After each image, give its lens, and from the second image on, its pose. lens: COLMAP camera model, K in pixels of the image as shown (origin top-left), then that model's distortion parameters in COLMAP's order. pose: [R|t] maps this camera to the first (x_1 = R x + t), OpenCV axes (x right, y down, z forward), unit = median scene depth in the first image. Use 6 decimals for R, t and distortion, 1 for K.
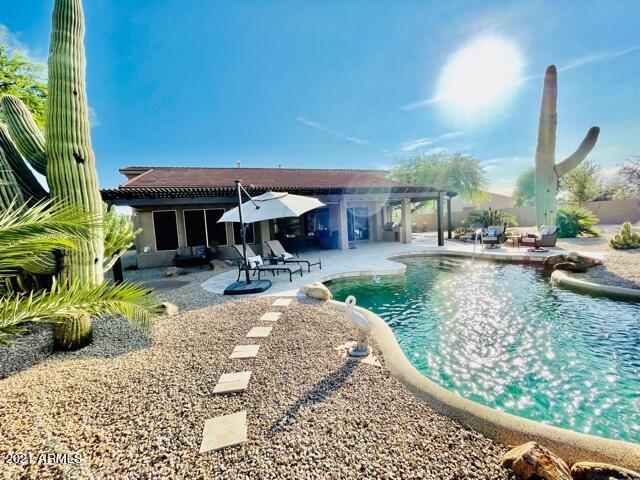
lens RADIAL K [[259.1, 0, 320.0], [0, 259.1, 240.0], [0, 0, 1]] dist [-0.000983, -0.000231]
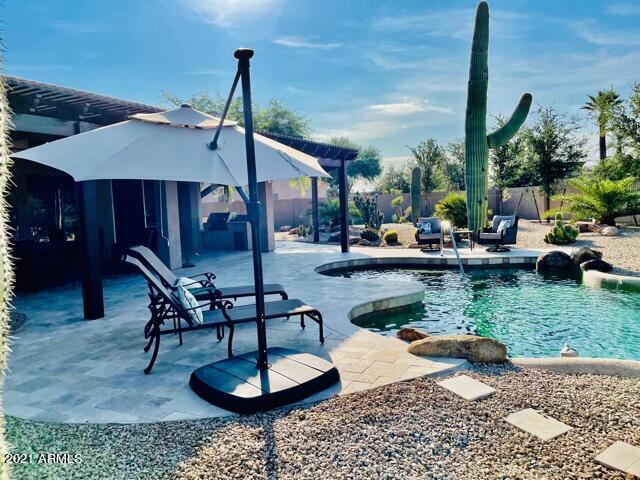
lens RADIAL K [[482.8, 0, 320.0], [0, 482.8, 240.0], [0, 0, 1]] dist [-0.003117, -0.001722]
pose [[0.748372, -0.020934, 0.662949, -0.627967], [0.039368, 0.999142, -0.012891, 0.014862], [-0.662110, 0.035747, 0.748553, 0.465616]]
